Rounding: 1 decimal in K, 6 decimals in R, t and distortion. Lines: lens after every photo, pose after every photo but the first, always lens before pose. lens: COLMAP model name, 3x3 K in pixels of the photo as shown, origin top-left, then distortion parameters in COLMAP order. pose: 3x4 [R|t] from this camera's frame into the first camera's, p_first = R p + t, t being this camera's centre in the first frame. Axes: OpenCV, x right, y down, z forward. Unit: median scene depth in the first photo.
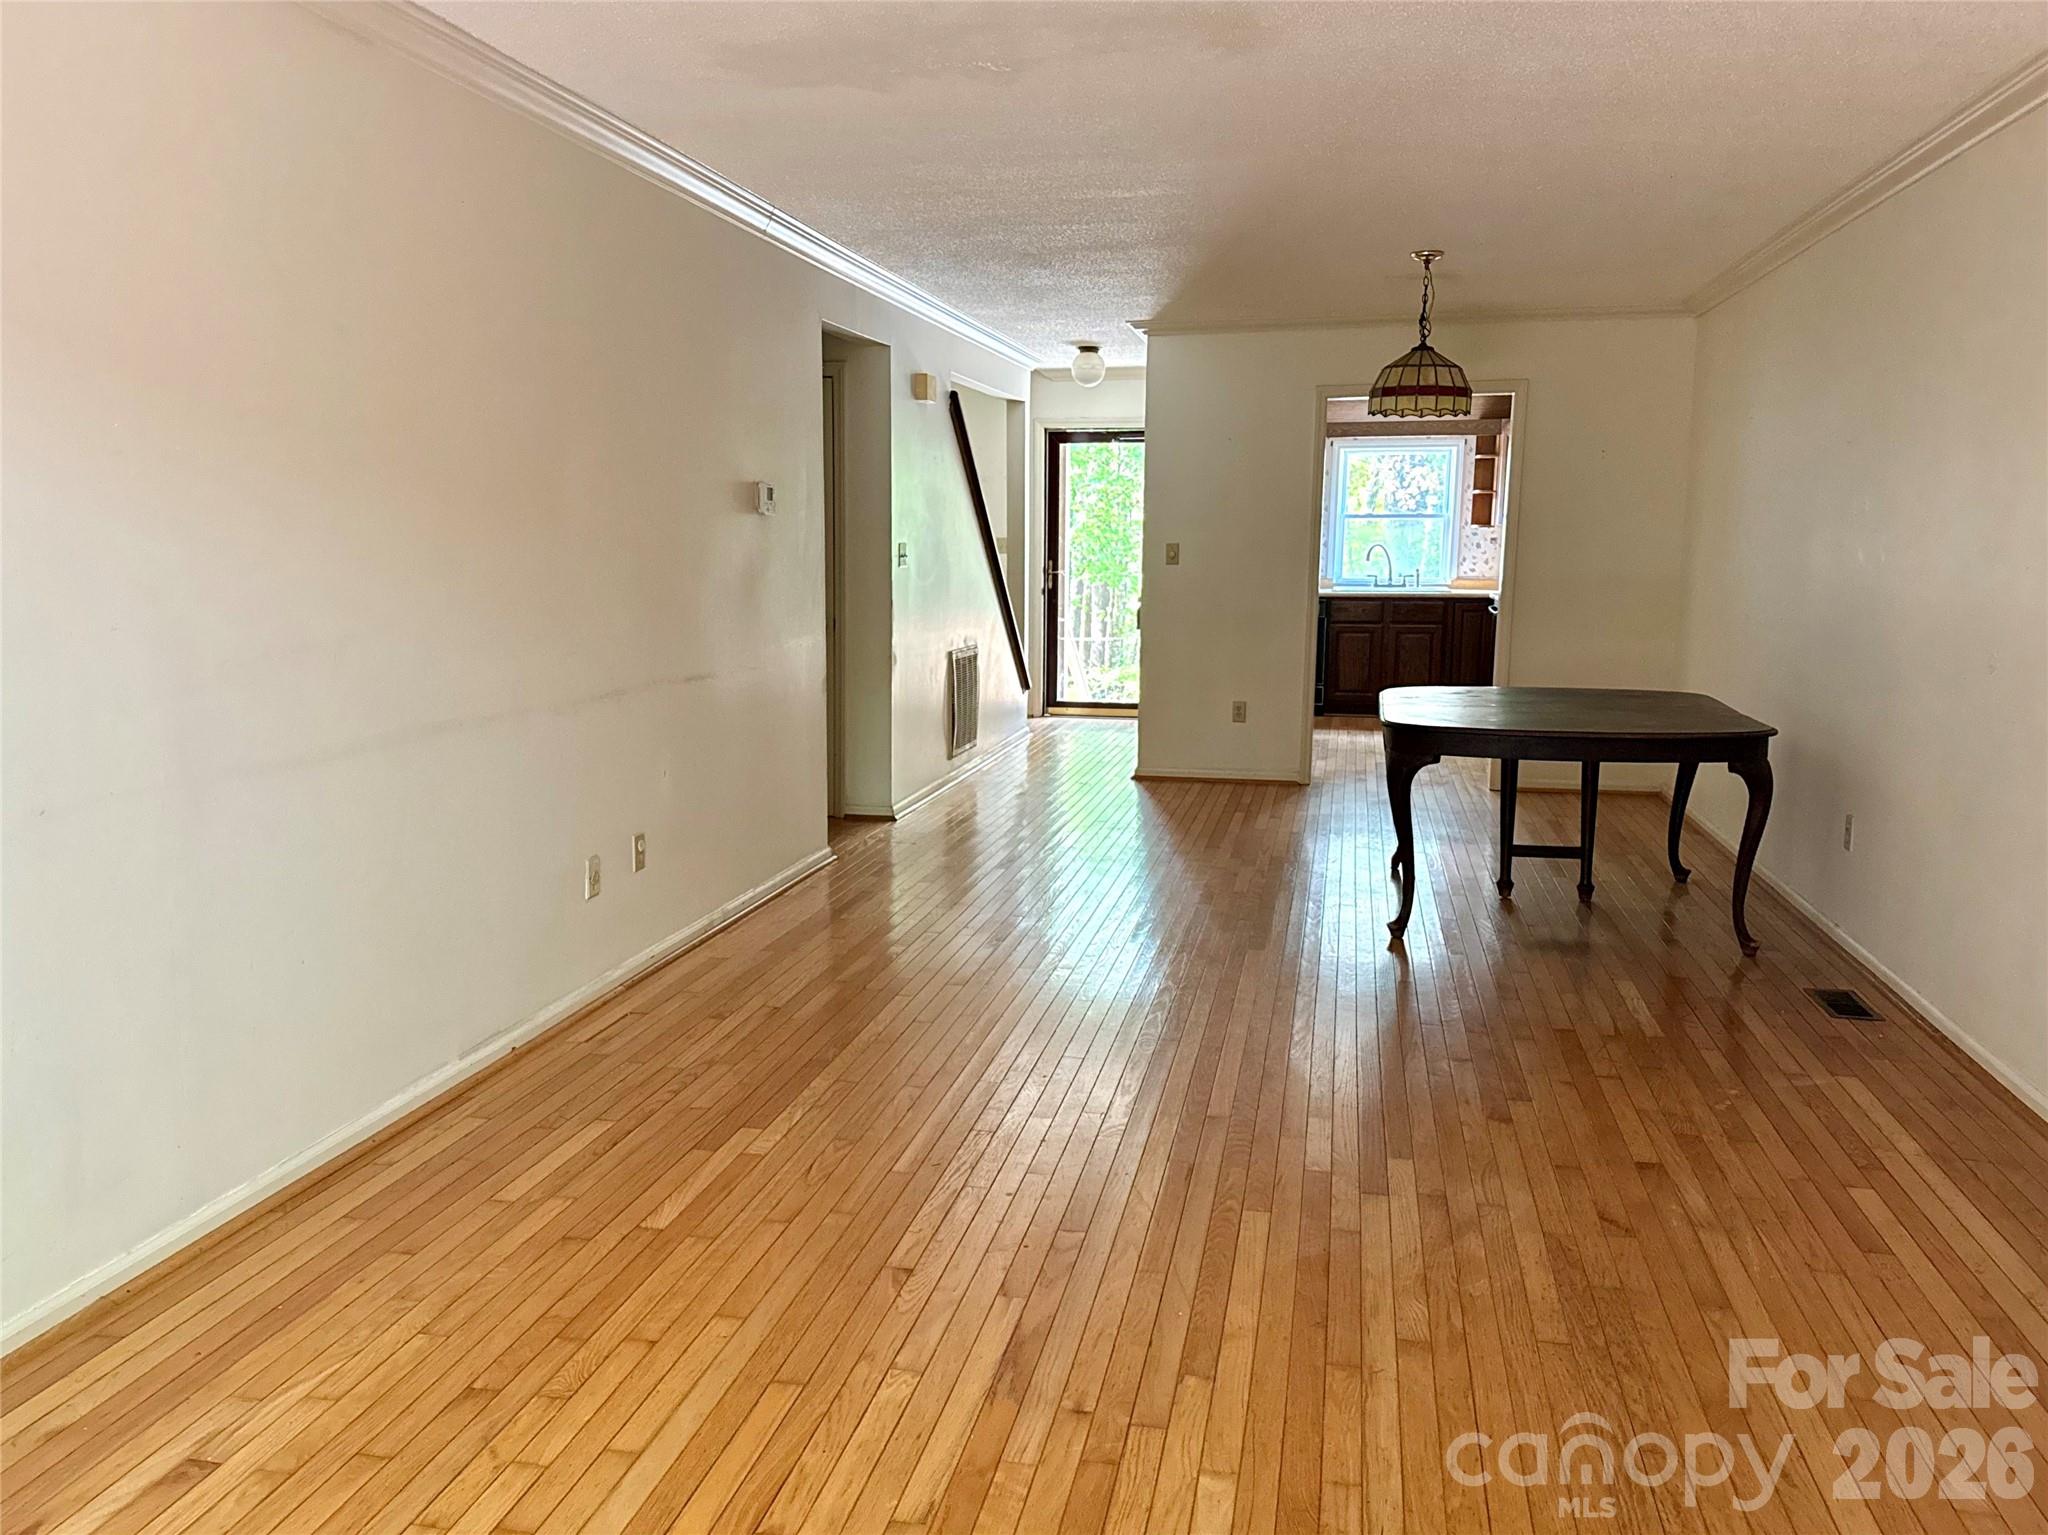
lens RADIAL K [[1550.0, 0, 1033.7], [0, 1550.0, 770.4], [0, 0, 1]] dist [0.174141, -0.296309]
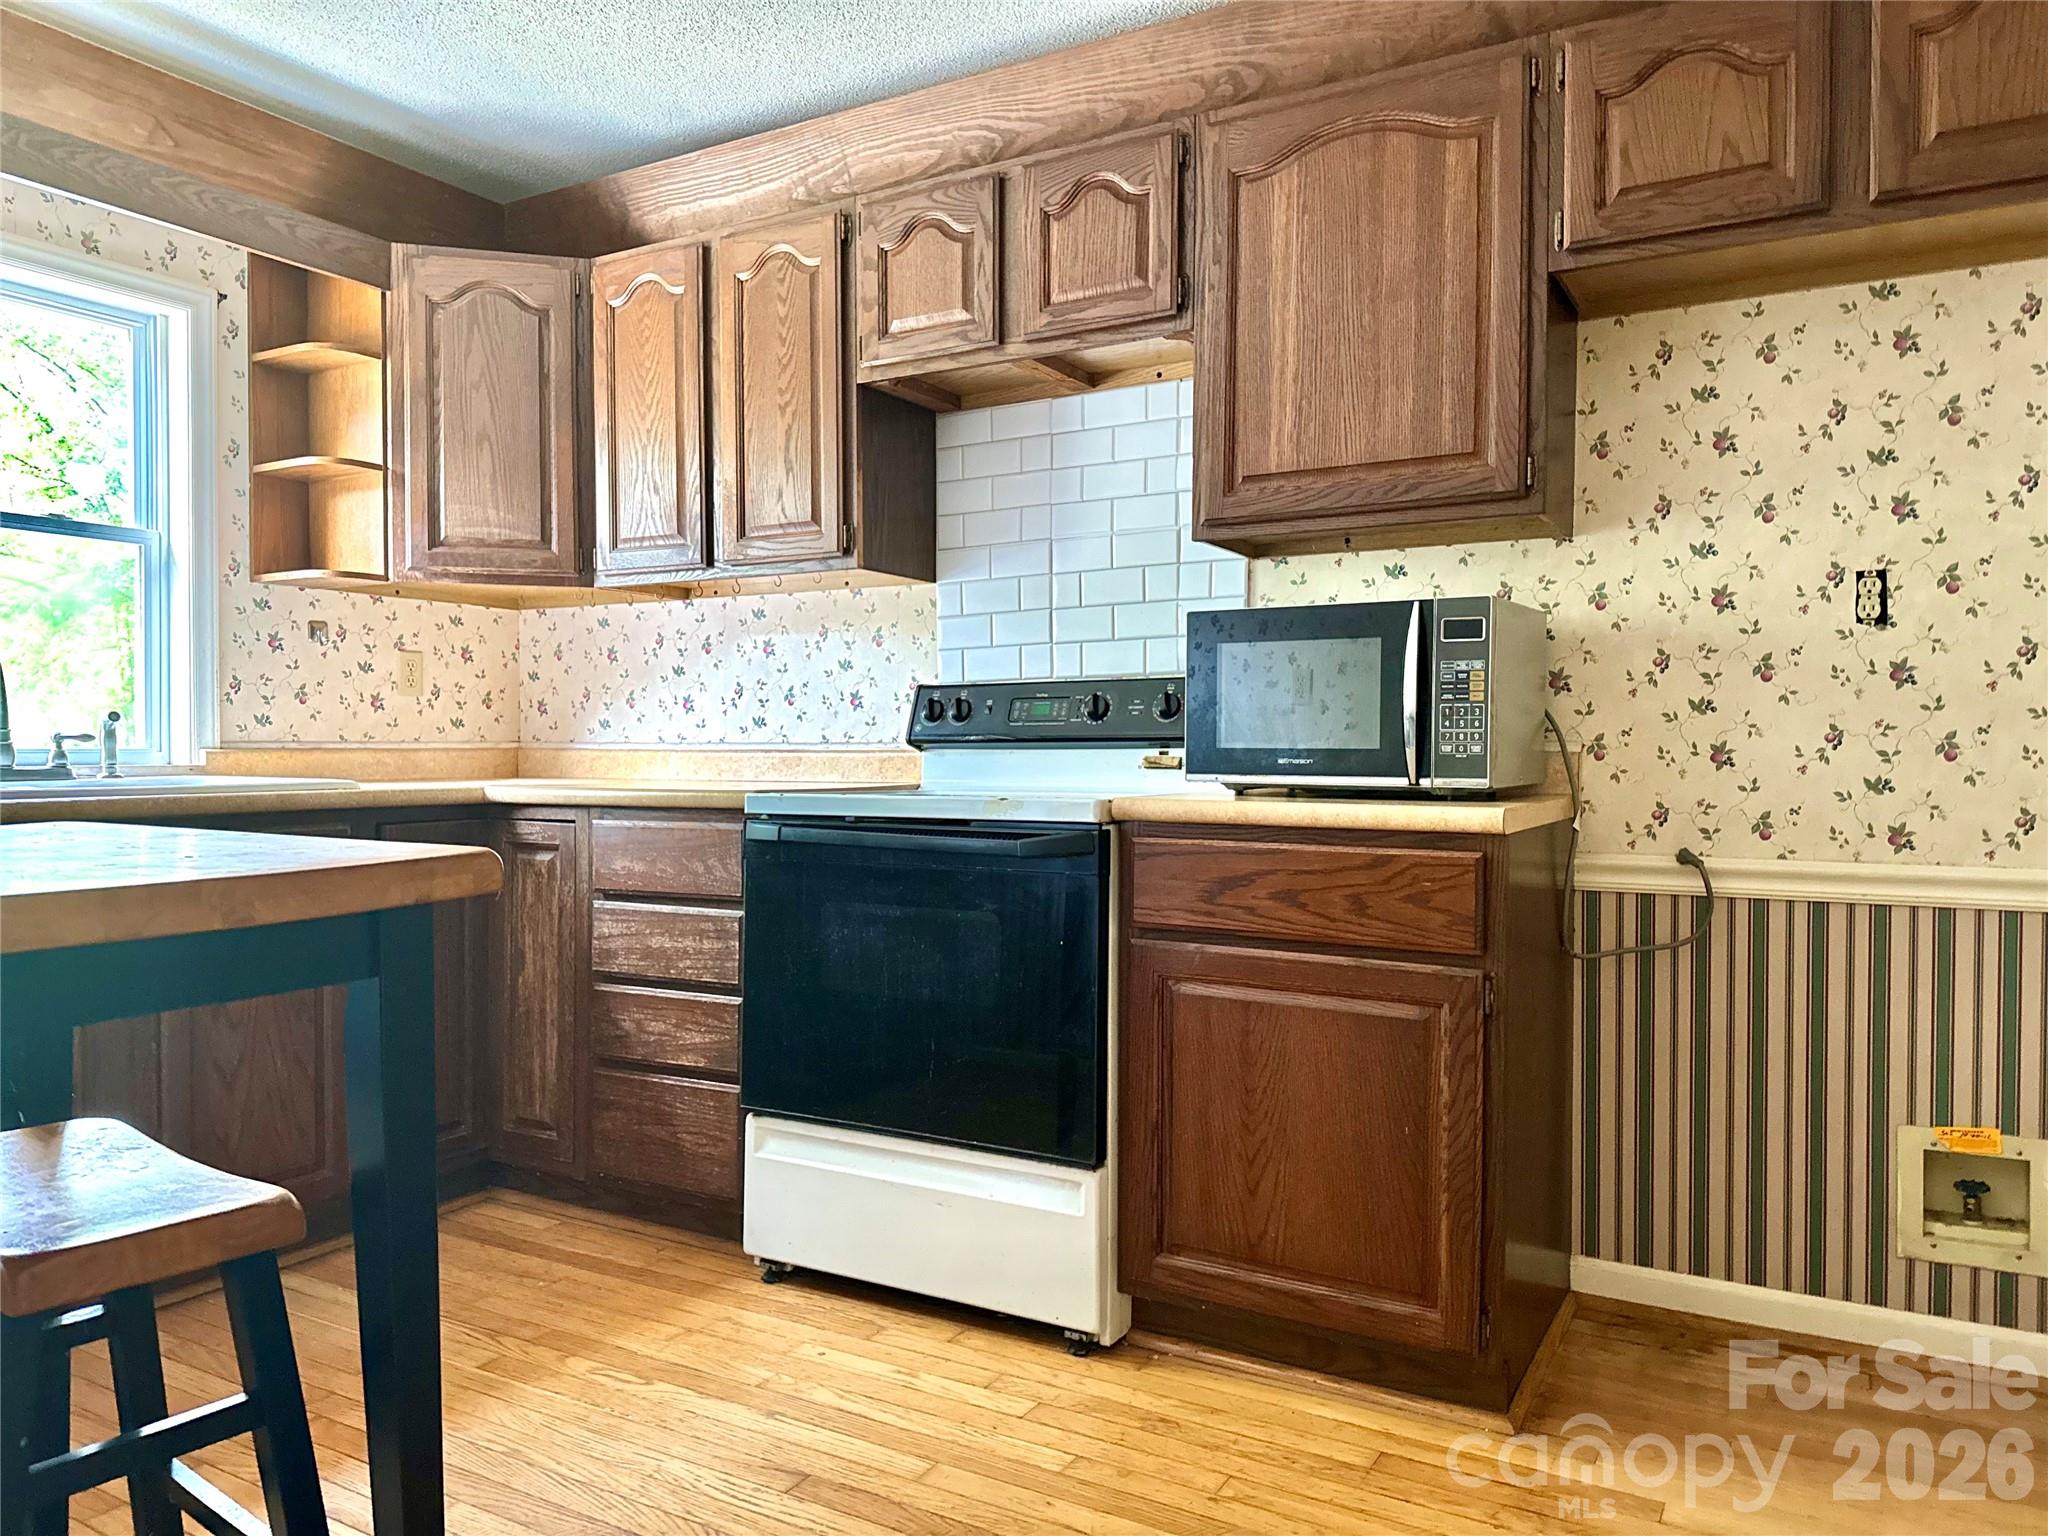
lens RADIAL K [[1435.1, 0, 1022.4], [0, 1435.1, 773.3], [0, 0, 1]] dist [0.145544, -0.214508]
pose [[0.325814, -0.027359, 0.945038, 0.102397], [0.146533, 0.988964, -0.021889, -0.164507], [-0.934009, 0.145610, 0.326227, 1.421293]]
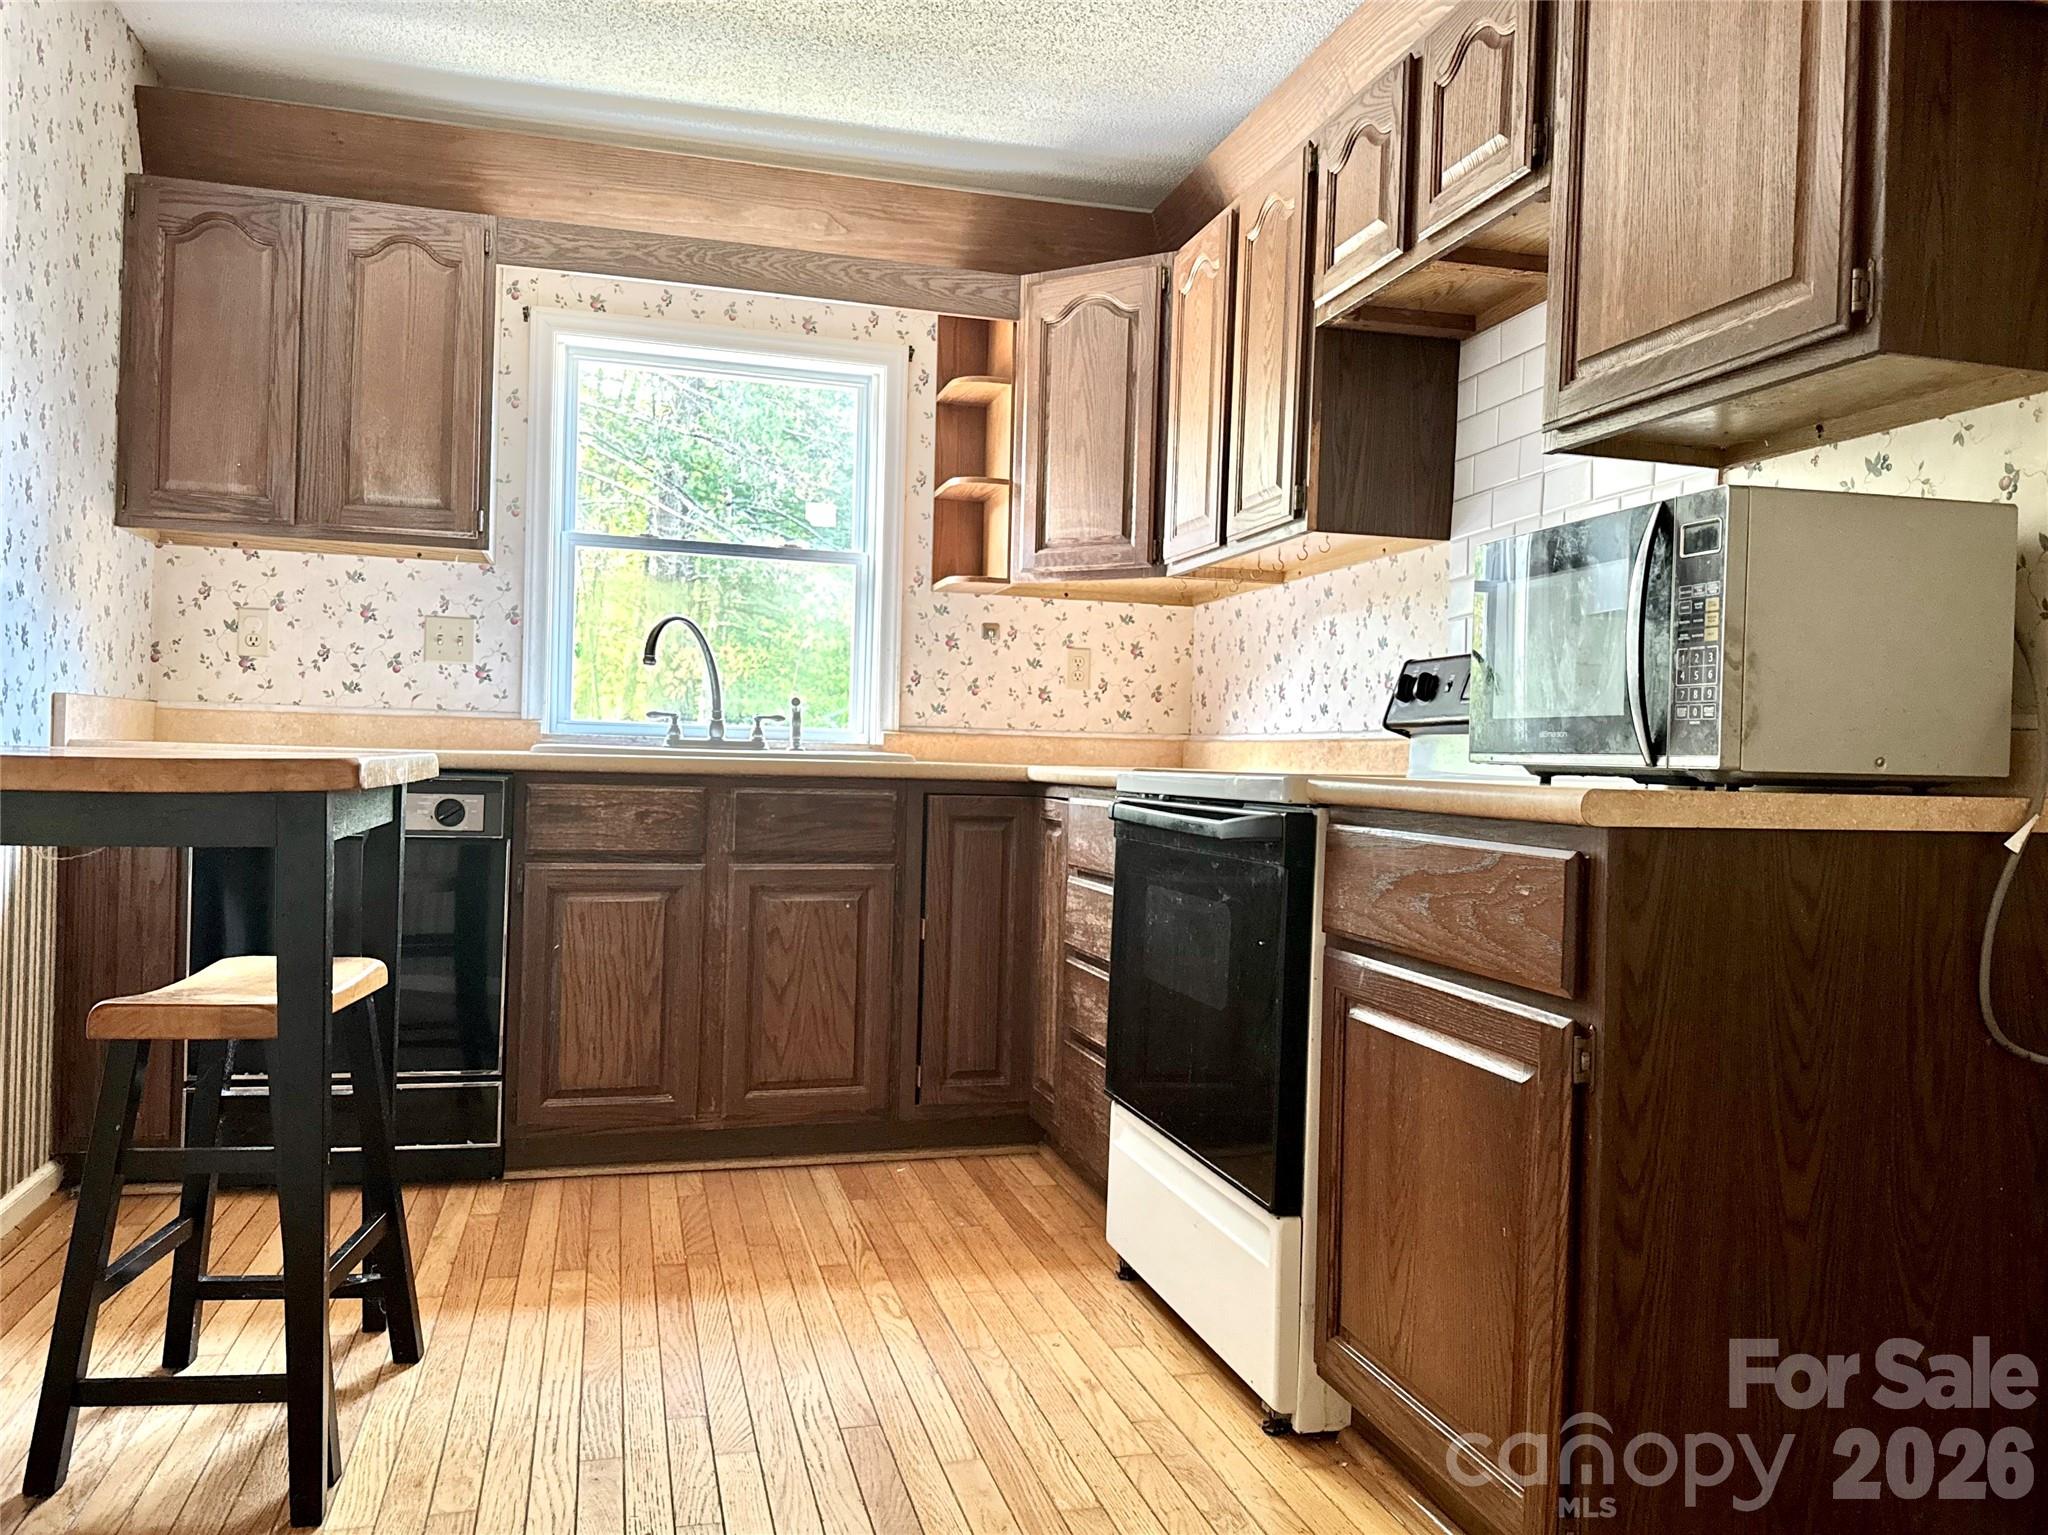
lens RADIAL K [[1550.0, 0, 1033.7], [0, 1550.0, 770.4], [0, 0, 1]] dist [0.174141, -0.296309]
pose [[0.893995, 0.011385, 0.447933, 0.256680], [0.050243, 0.990826, -0.125459, -0.124604], [-0.445252, 0.134665, 0.885221, 1.249566]]
